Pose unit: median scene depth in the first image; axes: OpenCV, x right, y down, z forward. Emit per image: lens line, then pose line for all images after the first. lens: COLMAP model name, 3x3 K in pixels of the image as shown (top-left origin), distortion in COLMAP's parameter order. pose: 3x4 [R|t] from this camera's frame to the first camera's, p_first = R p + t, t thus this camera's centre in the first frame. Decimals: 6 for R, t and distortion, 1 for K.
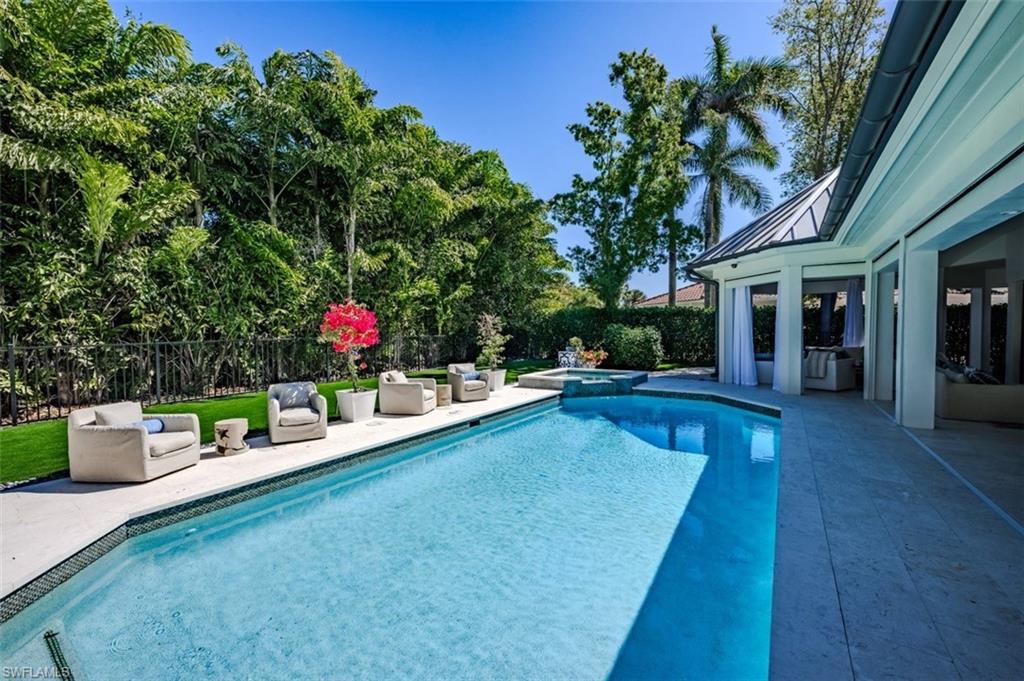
lens RADIAL K [[398.5, 0, 504.8], [0, 398.5, 344.0], [0, 0, 1]] dist [-0.011588, 0.000853]
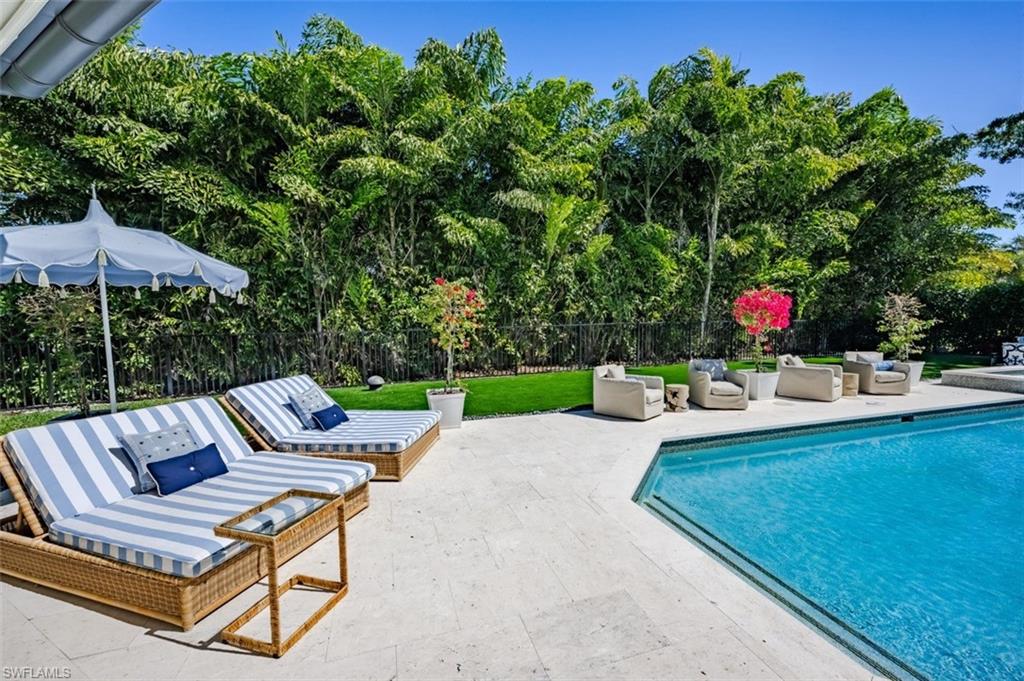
lens RADIAL K [[398.5, 0, 507.4], [0, 398.5, 347.8], [0, 0, 1]] dist [-0.011588, 0.000853]
pose [[0.775954, 0.045192, -0.629169, -0.155261], [-0.016614, 0.998548, 0.051234, 0.008333], [0.630571, -0.029302, 0.775578, -0.163909]]
